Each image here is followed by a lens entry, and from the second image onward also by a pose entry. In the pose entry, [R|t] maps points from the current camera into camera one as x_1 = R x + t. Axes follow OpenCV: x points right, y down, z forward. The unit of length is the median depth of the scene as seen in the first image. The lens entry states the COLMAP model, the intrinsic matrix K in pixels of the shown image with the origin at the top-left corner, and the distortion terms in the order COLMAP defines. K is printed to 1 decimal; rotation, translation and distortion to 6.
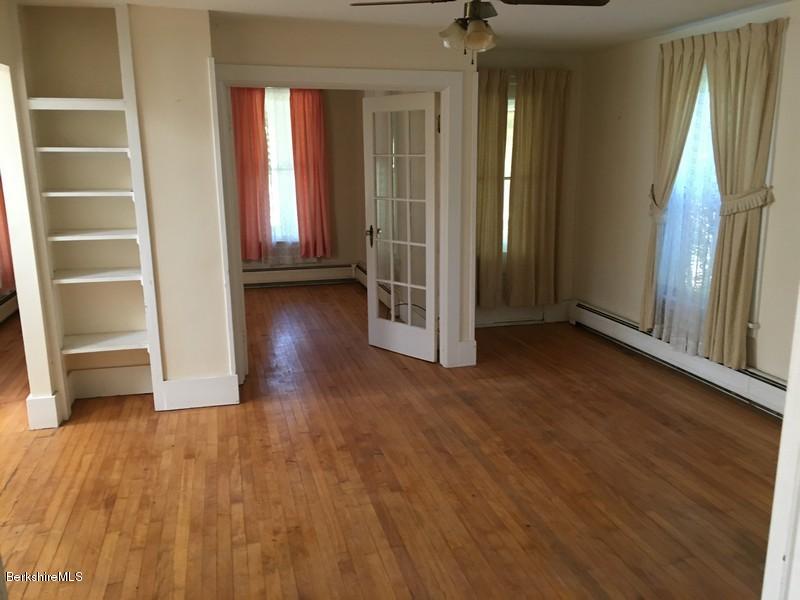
lens RADIAL K [[673.0, 0, 399.6], [0, 673.0, 300.2], [0, 0, 1]] dist [0.038400, -0.036237]
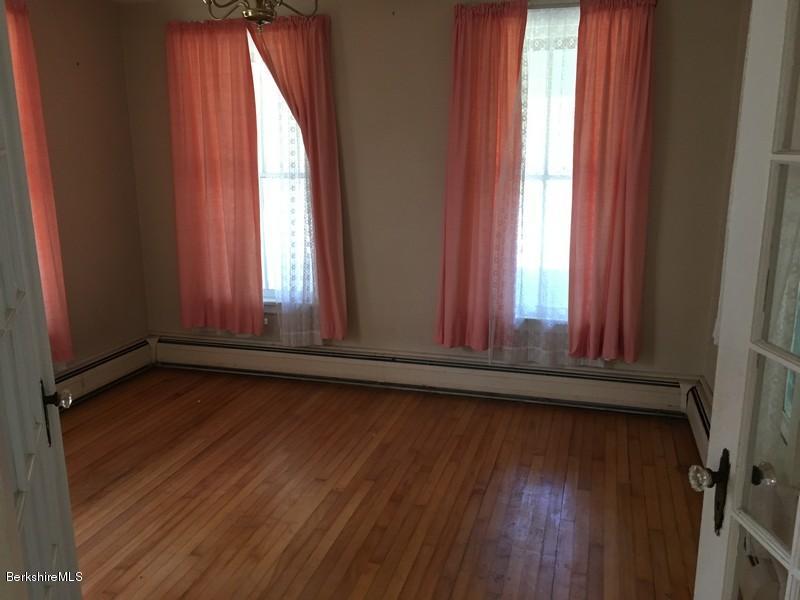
lens RADIAL K [[673.0, 0, 398.2], [0, 673.0, 297.3], [0, 0, 1]] dist [0.038400, -0.036237]
pose [[0.870619, 0.104465, -0.480738, -0.023099], [-0.100766, 0.994343, 0.033583, -0.109967], [0.481527, 0.019204, 0.876221, 0.509651]]
